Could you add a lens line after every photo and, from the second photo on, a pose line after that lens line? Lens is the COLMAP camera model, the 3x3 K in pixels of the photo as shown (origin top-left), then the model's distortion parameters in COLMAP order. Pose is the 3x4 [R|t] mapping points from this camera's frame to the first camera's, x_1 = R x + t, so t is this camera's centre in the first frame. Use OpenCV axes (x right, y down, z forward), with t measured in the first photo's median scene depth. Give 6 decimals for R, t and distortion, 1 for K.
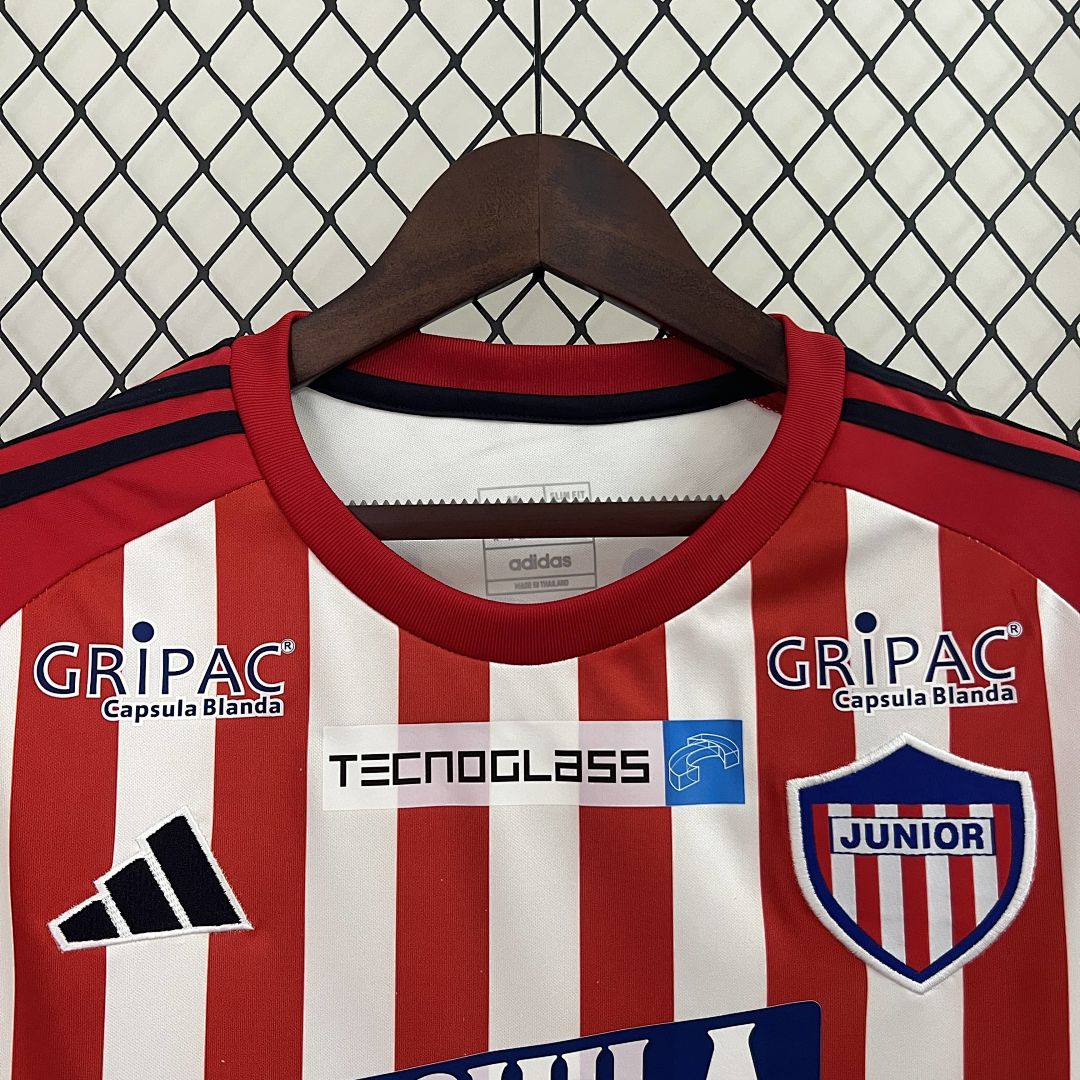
lens RADIAL K [[1184.5, 0, 545.3], [0, 1184.5, 535.8], [0, 0, 1]] dist [0.032992, 0.000000]
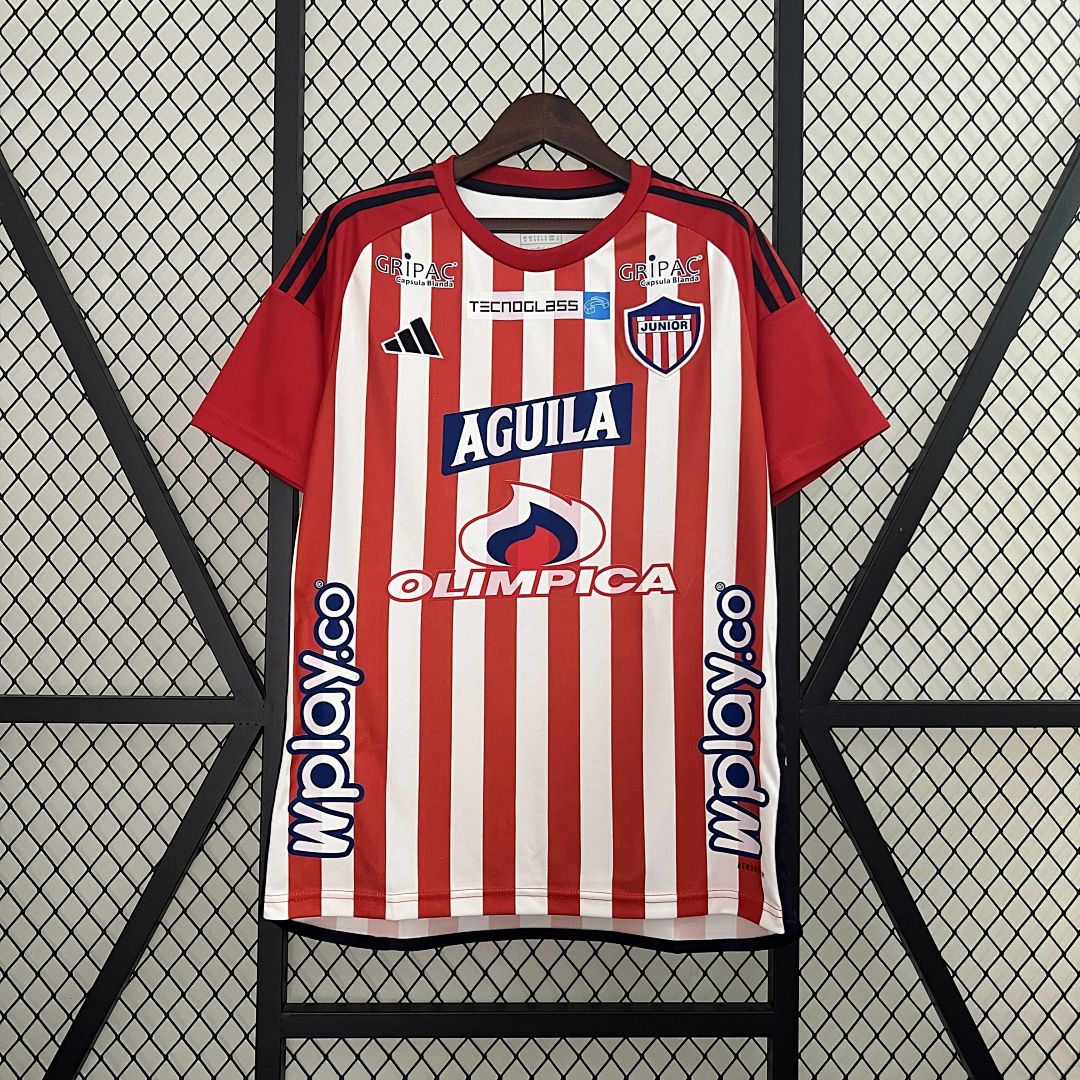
lens RADIAL K [[1184.5, 0, 537.1], [0, 1184.5, 542.4], [0, 0, 1]] dist [0.032992, 0.000000]
pose [[0.999872, 0.015627, 0.003413, -0.014659], [-0.015597, 0.999841, -0.008664, 0.810498], [-0.003548, 0.008609, 0.999957, -1.944222]]
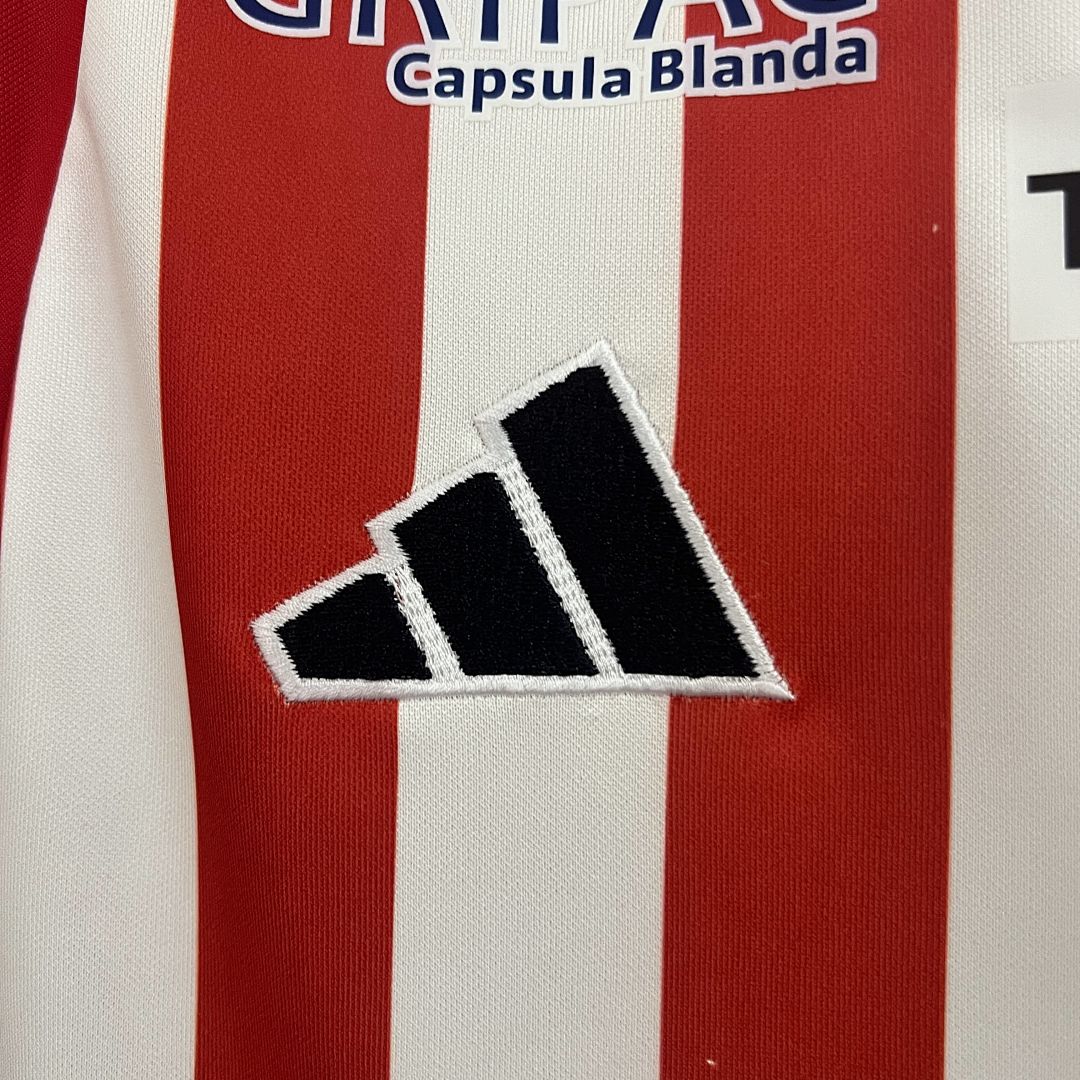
lens RADIAL K [[1184.5, 0, 585.1], [0, 1184.5, 537.4], [0, 0, 1]] dist [0.032992, 0.000000]
pose [[0.929382, 0.000199, -0.369119, -0.174430], [0.008179, 0.999743, 0.021133, 0.275536], [0.369028, -0.022660, 0.929142, 0.659554]]
